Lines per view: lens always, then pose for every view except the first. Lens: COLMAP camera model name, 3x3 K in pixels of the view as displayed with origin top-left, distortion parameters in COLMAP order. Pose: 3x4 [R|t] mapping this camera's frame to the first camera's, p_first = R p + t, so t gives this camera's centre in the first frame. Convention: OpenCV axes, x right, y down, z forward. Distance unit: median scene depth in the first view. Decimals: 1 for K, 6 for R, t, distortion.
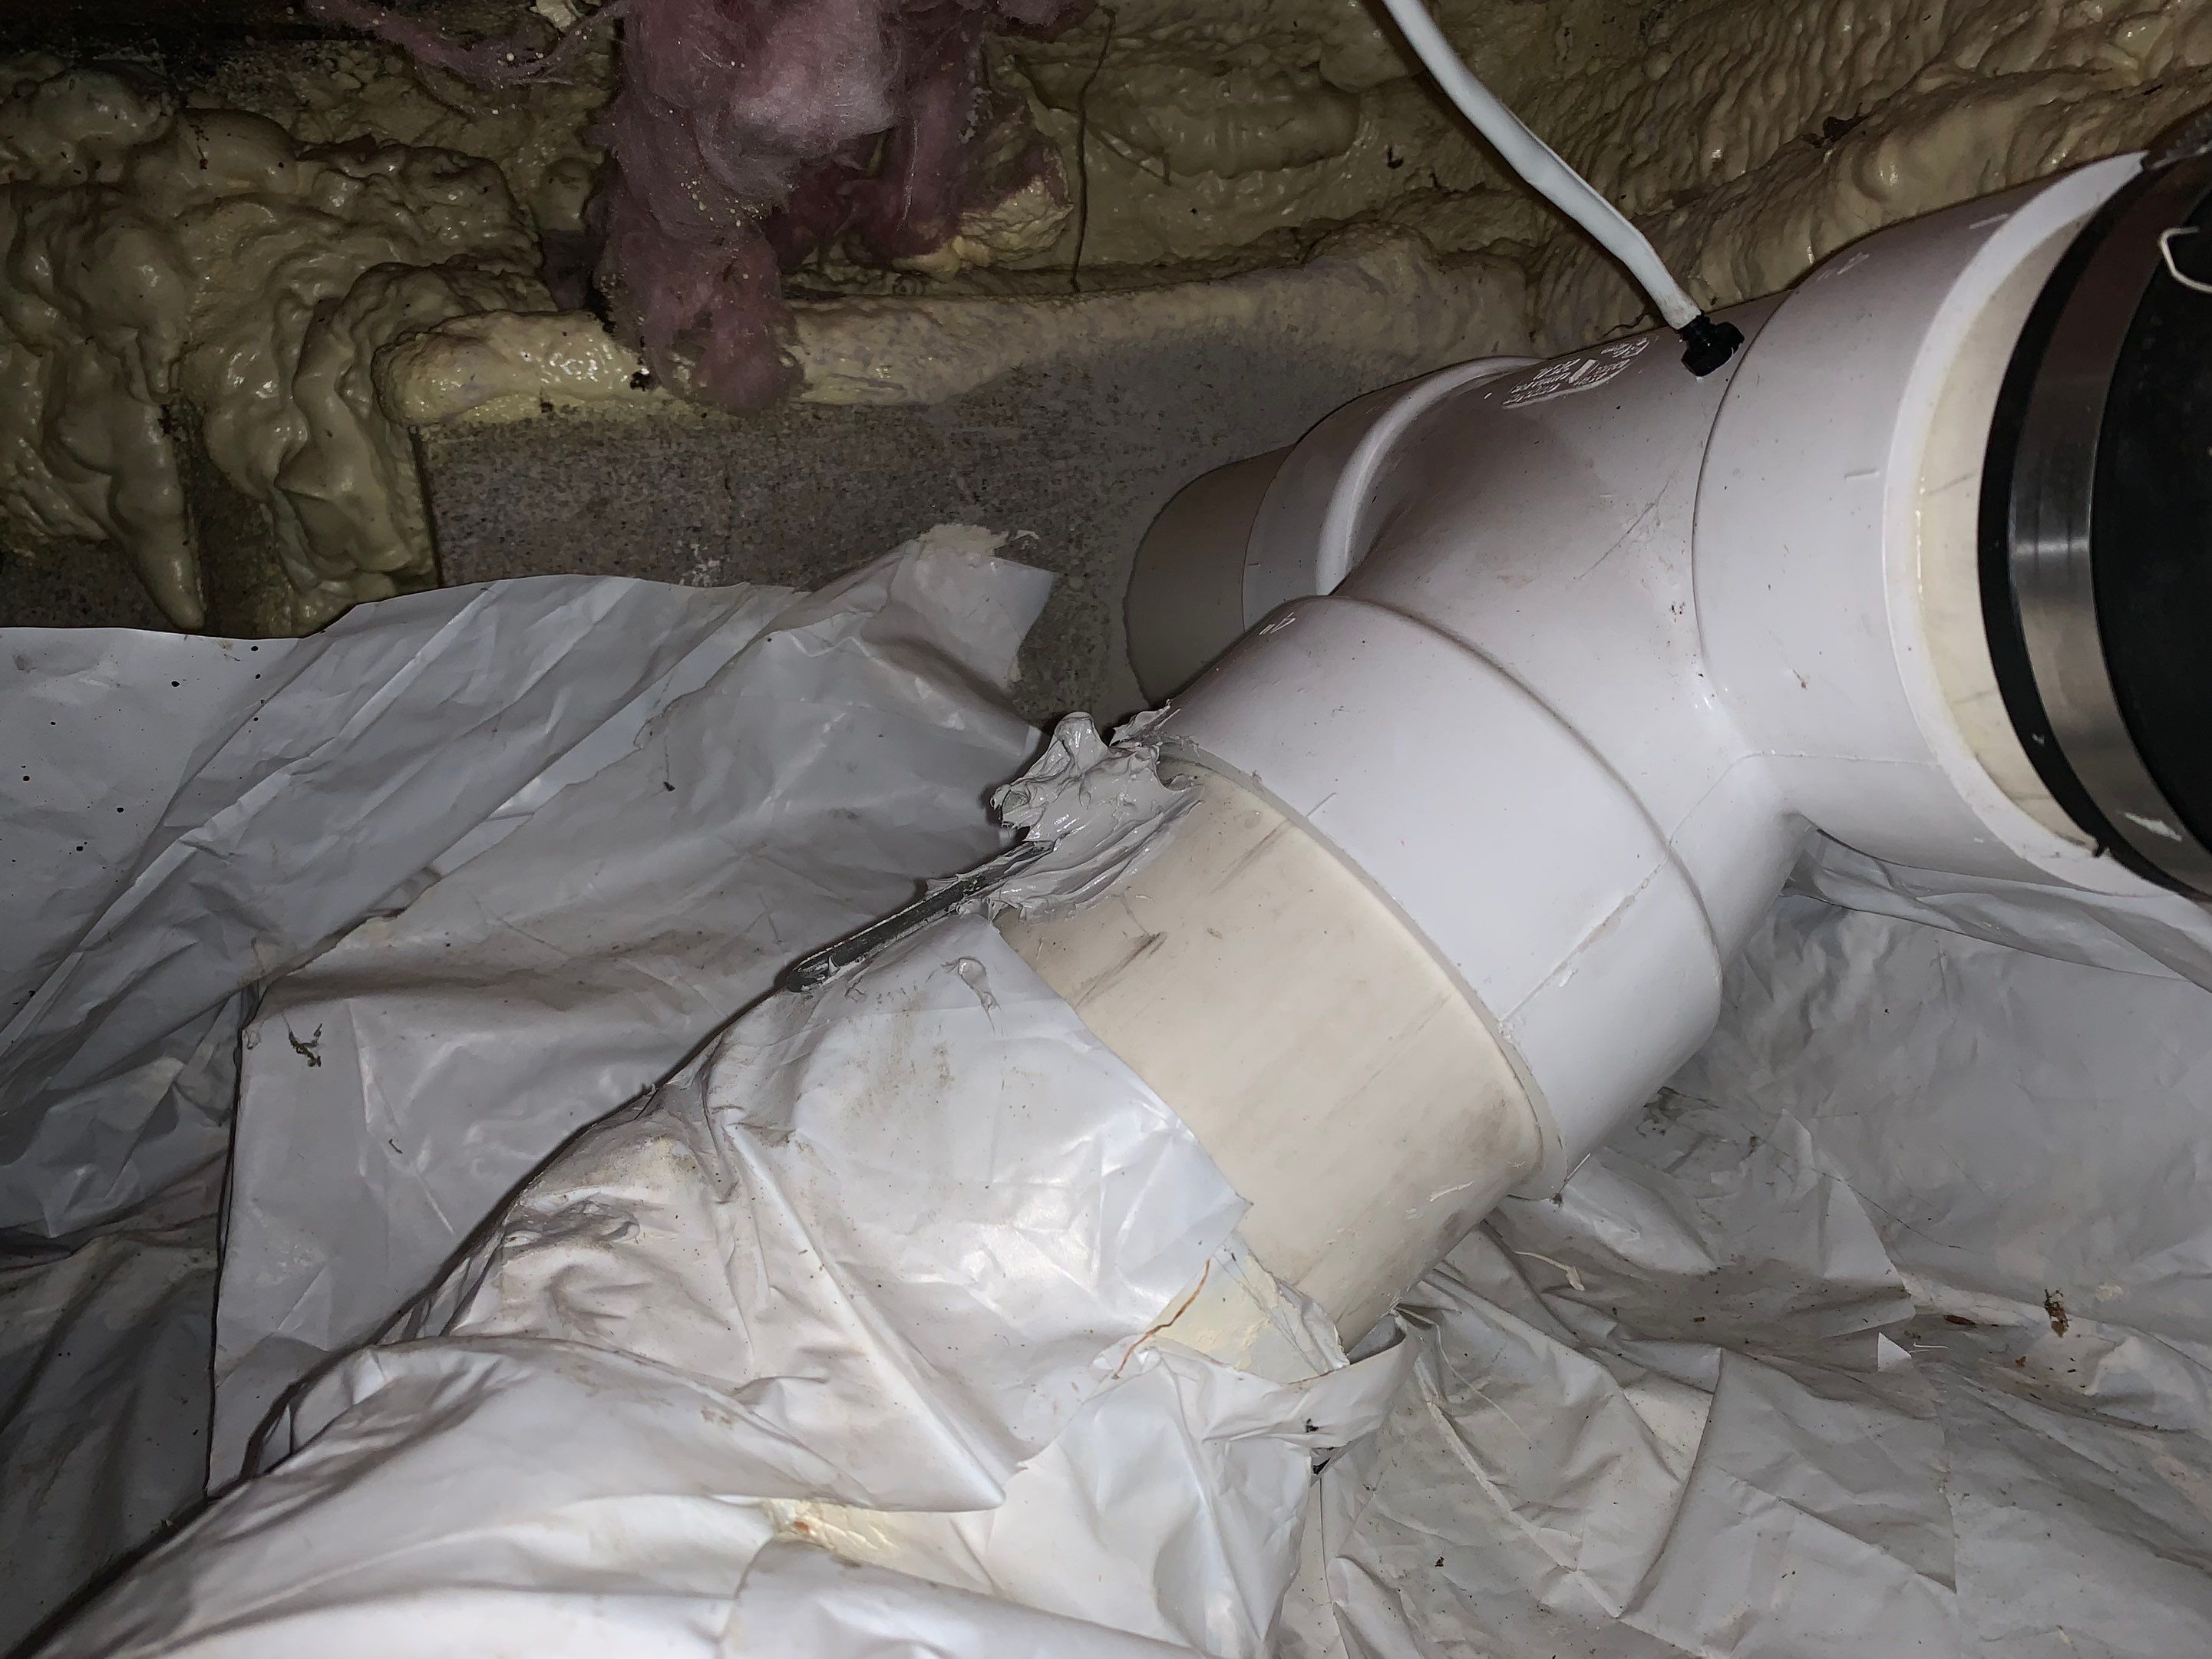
lens RADIAL K [[1742.8, 0, 1130.2], [0, 1742.8, 831.0], [0, 0, 1]] dist [0.035269, -0.027750]
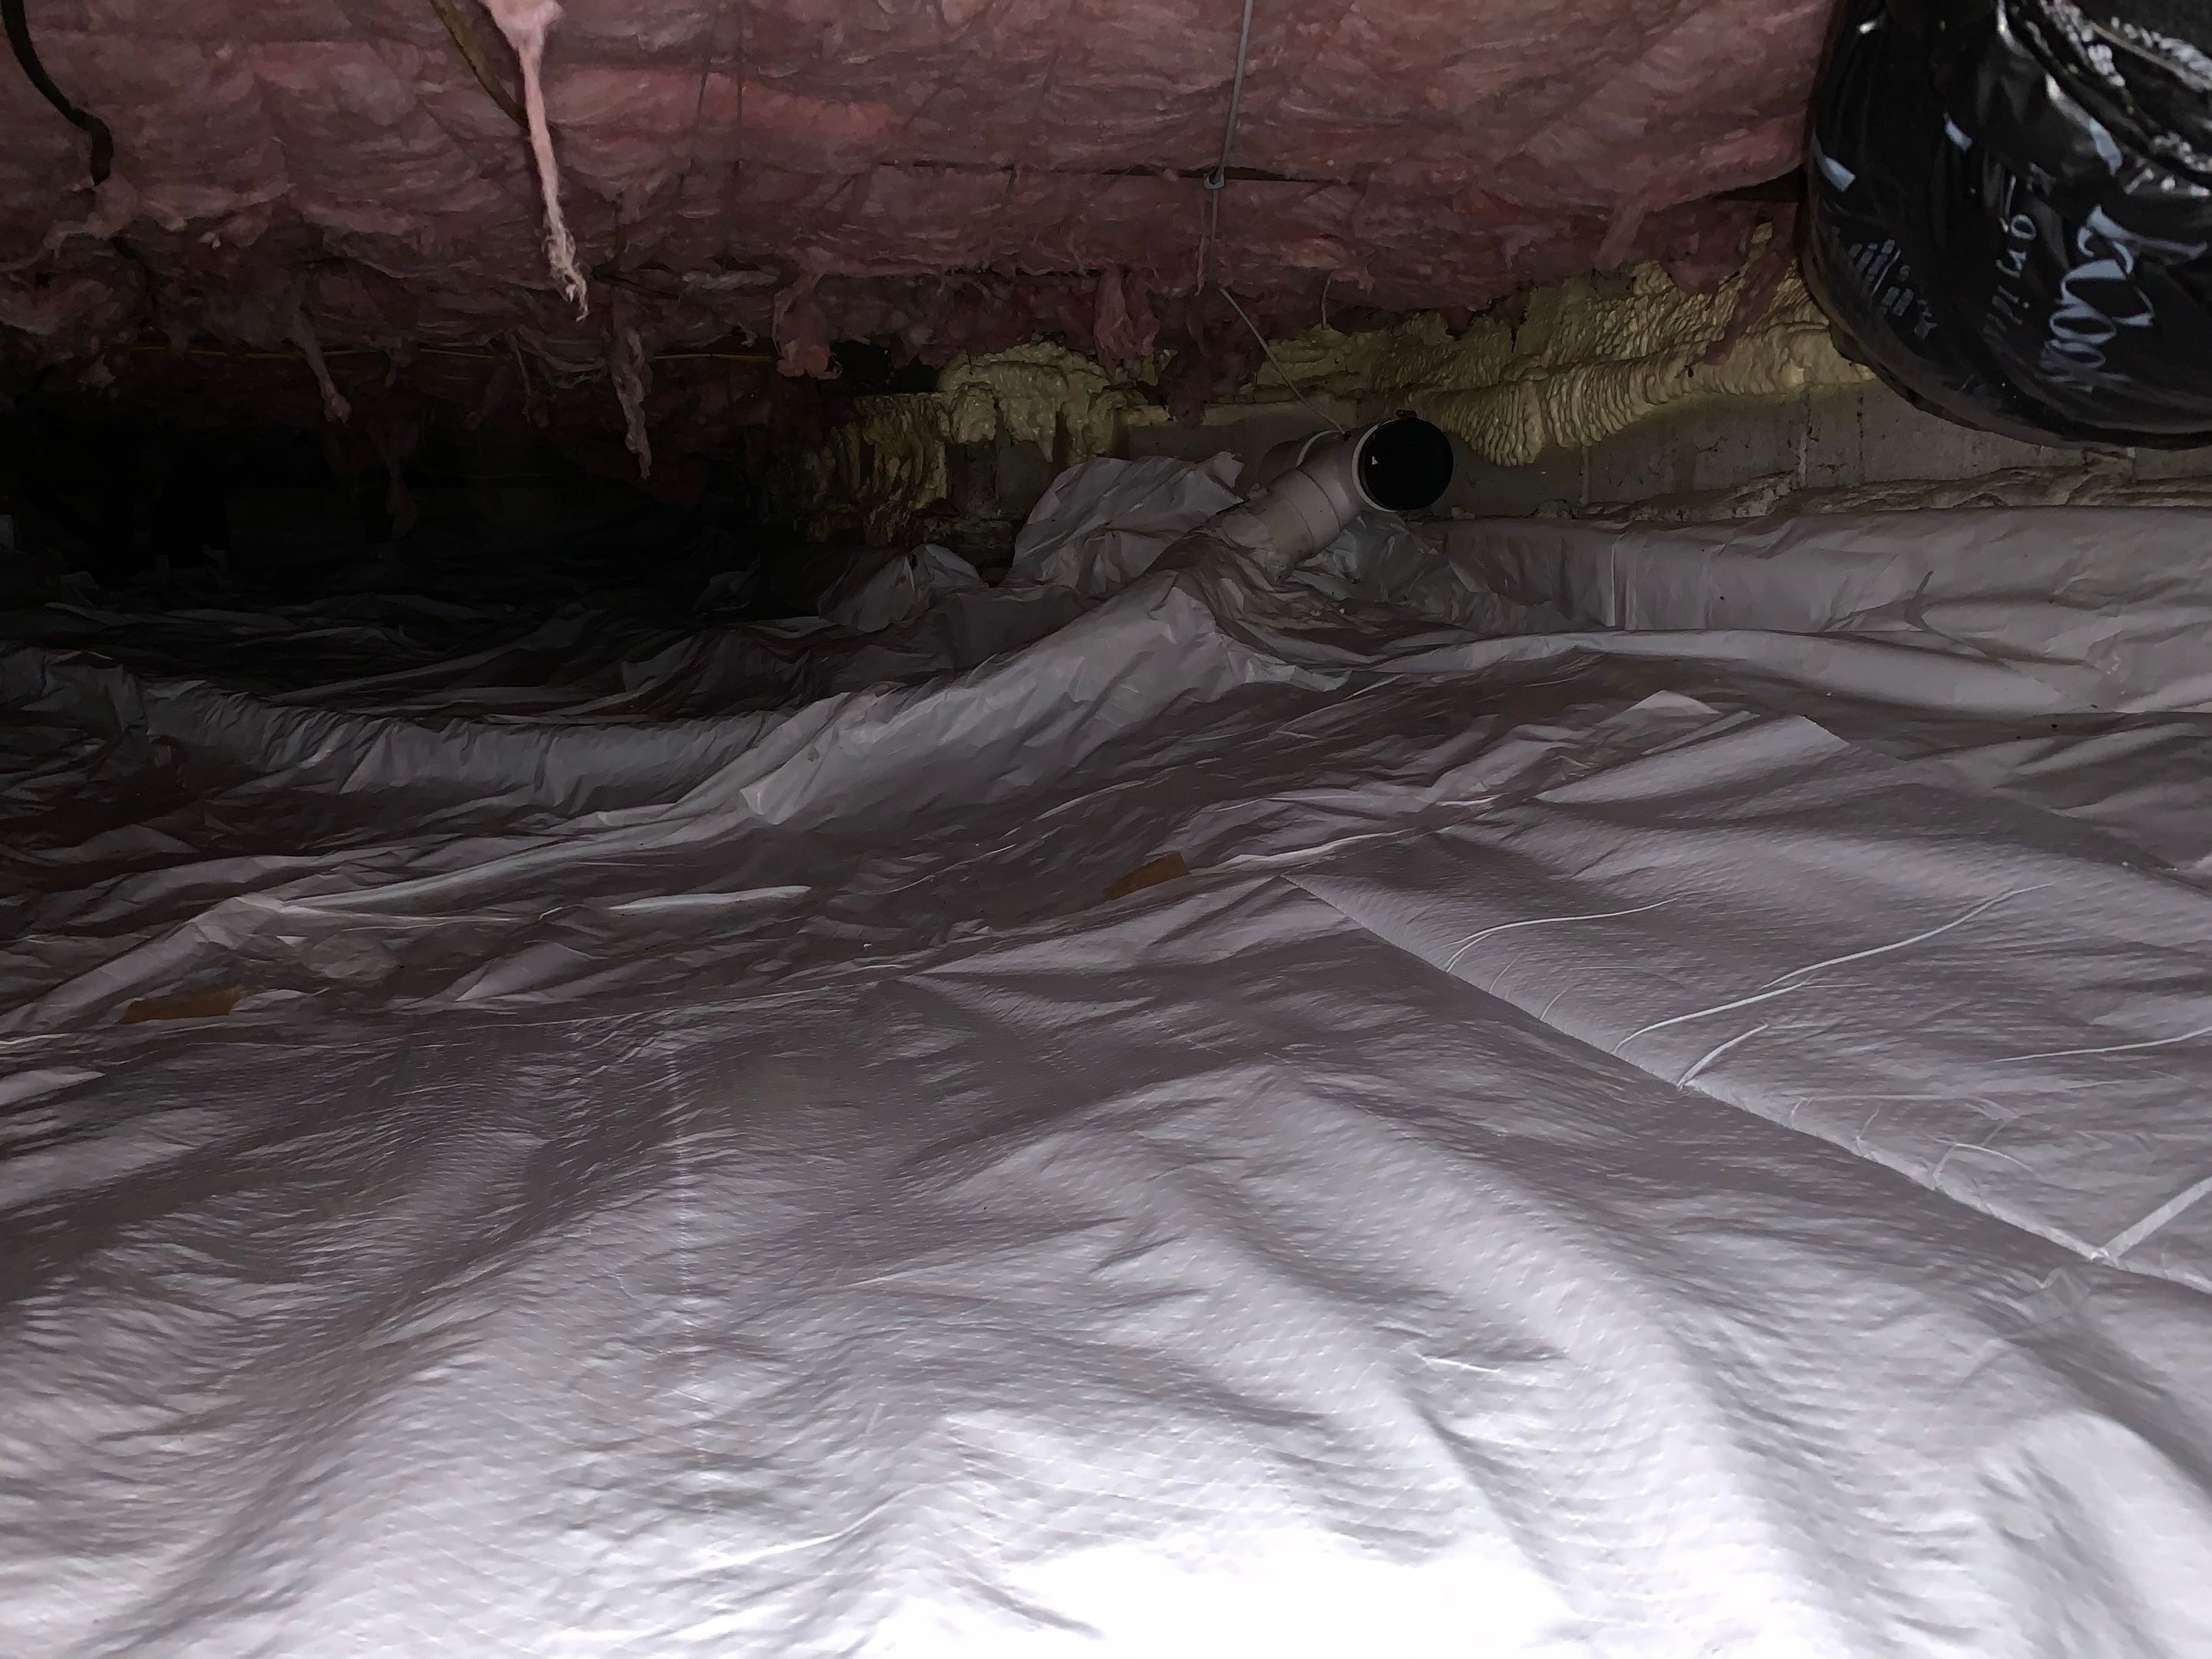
lens RADIAL K [[1742.8, 0, 1130.2], [0, 1742.8, 831.0], [0, 0, 1]] dist [0.035269, -0.027750]
pose [[0.995790, 0.087226, -0.028167, -0.137762], [-0.085767, 0.995089, 0.049419, 0.658804], [0.032339, -0.046796, 0.998381, -3.921096]]
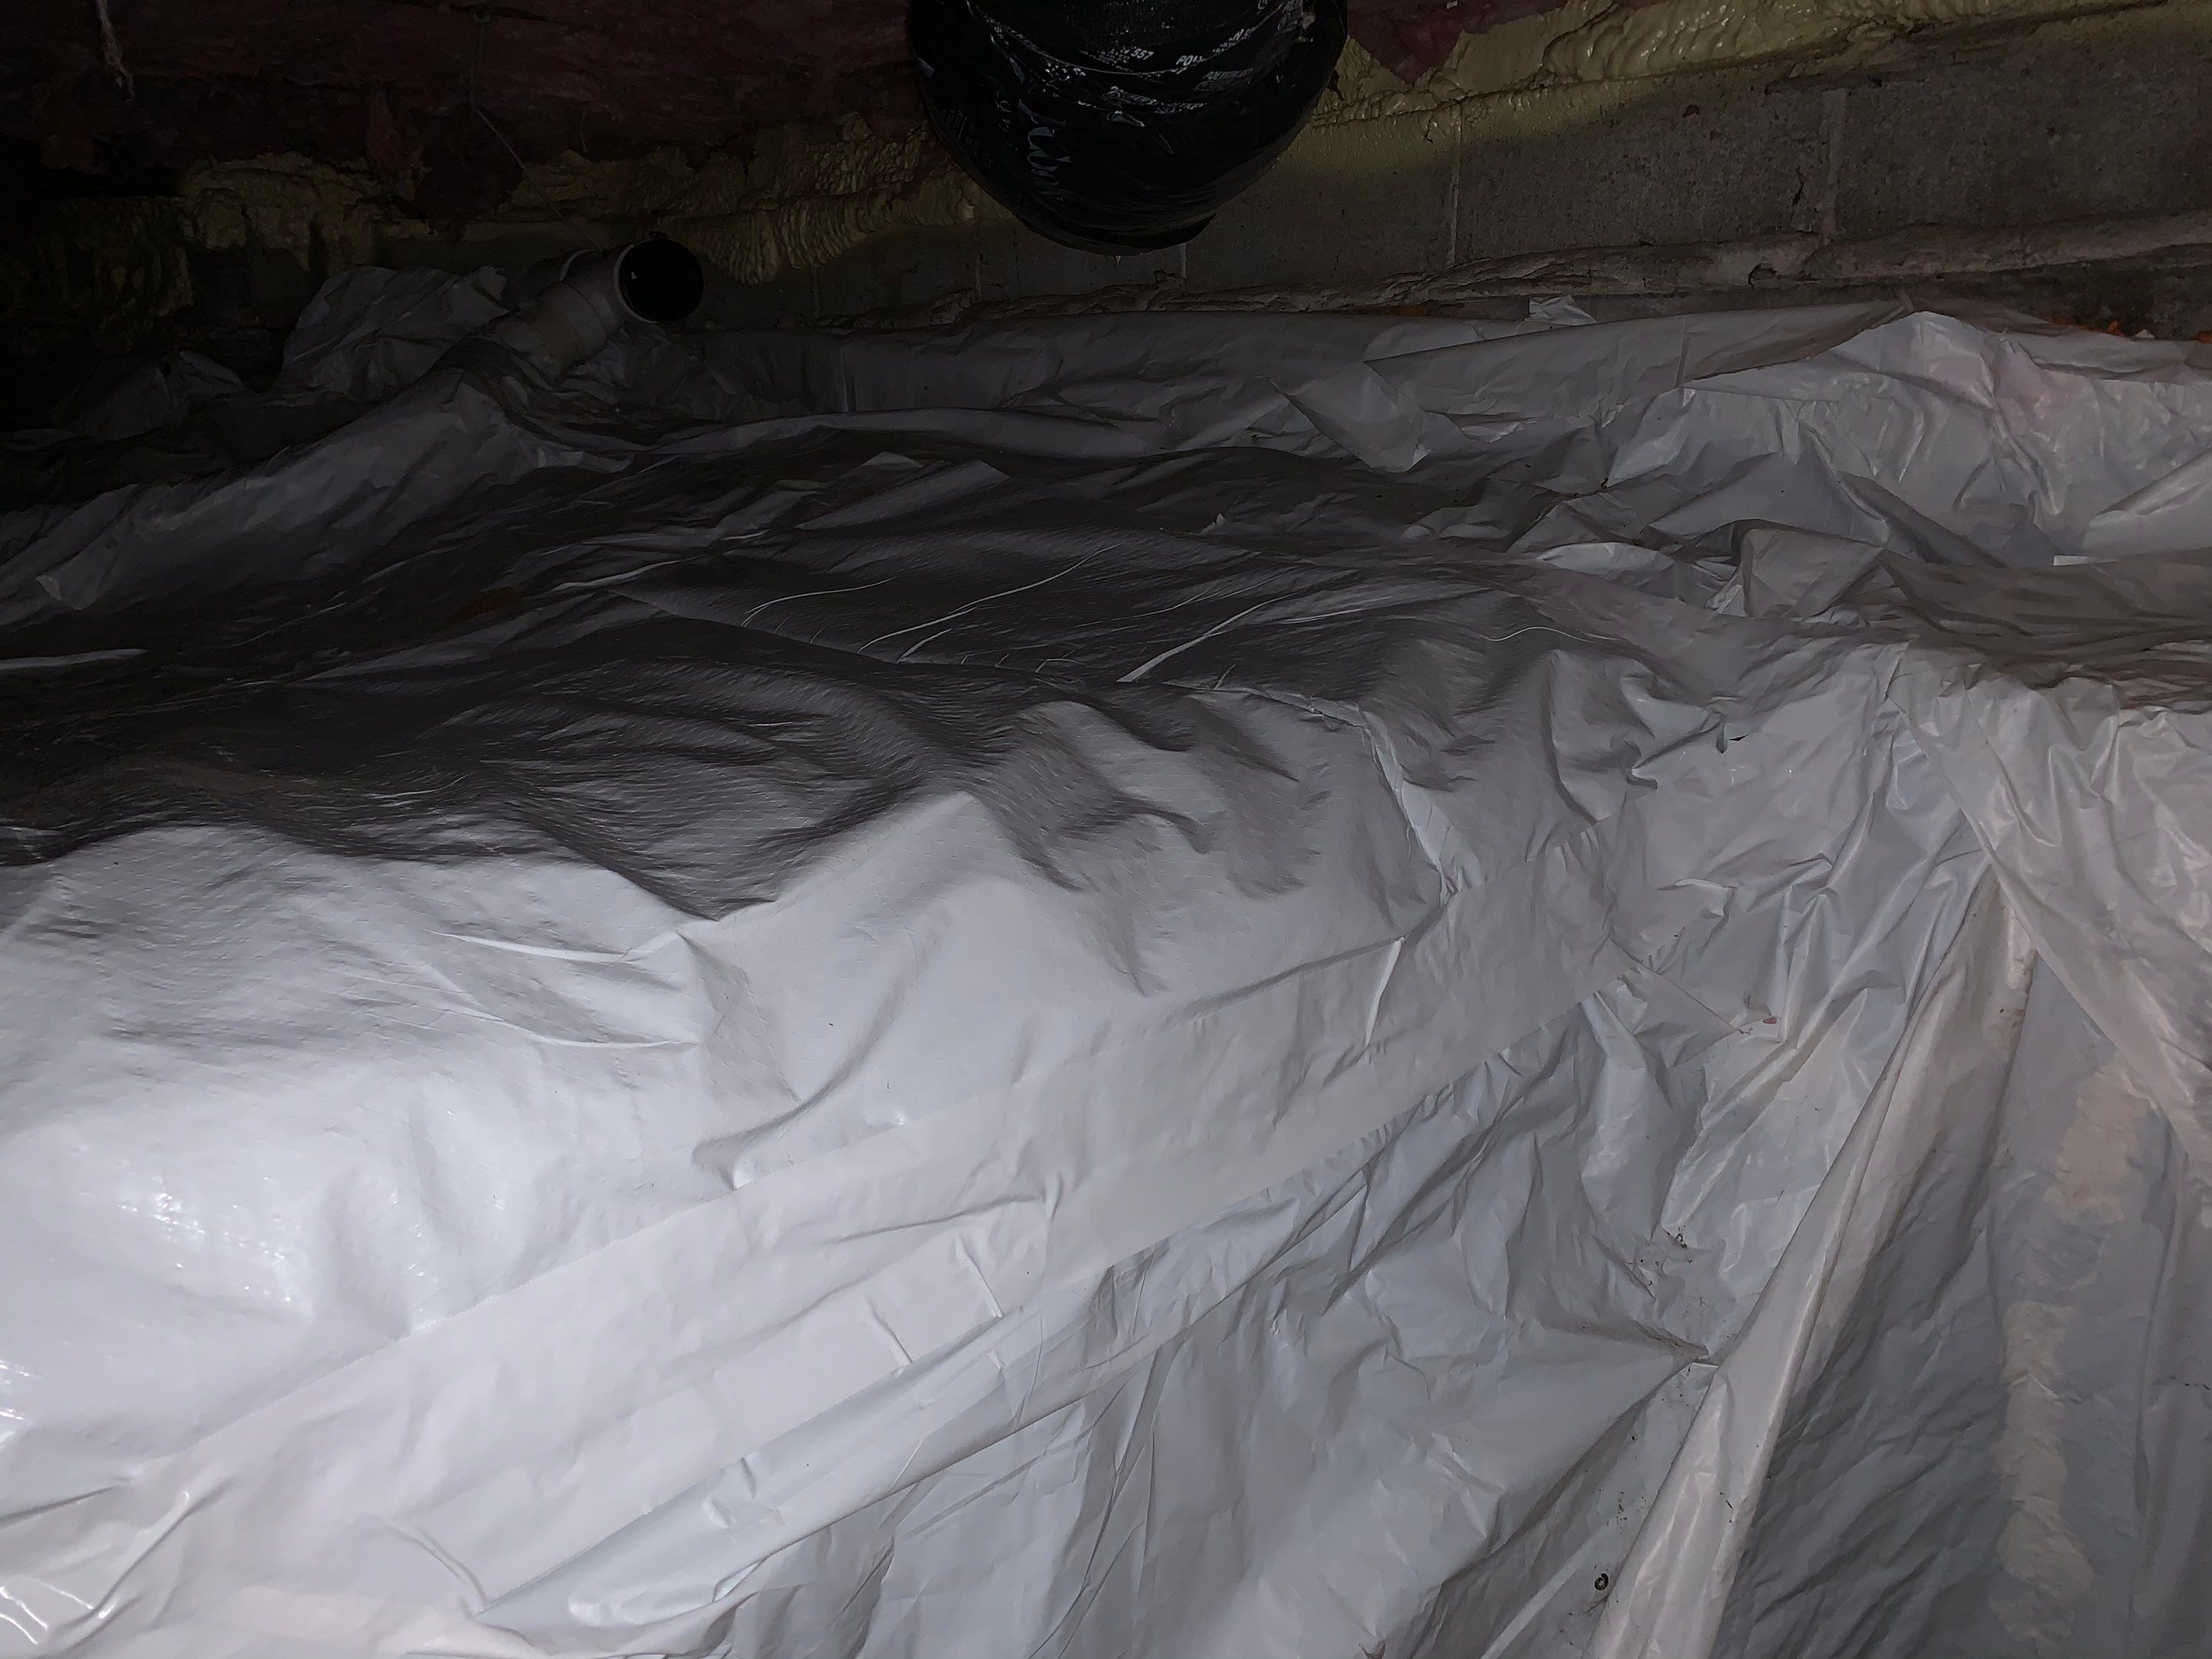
lens RADIAL K [[1742.8, 0, 1130.2], [0, 1742.8, 831.0], [0, 0, 1]] dist [0.035269, -0.027750]
pose [[0.928361, -0.007416, 0.371606, -0.286513], [-0.033306, 0.994119, 0.103045, 0.910883], [-0.370184, -0.108040, 0.922654, -4.798881]]
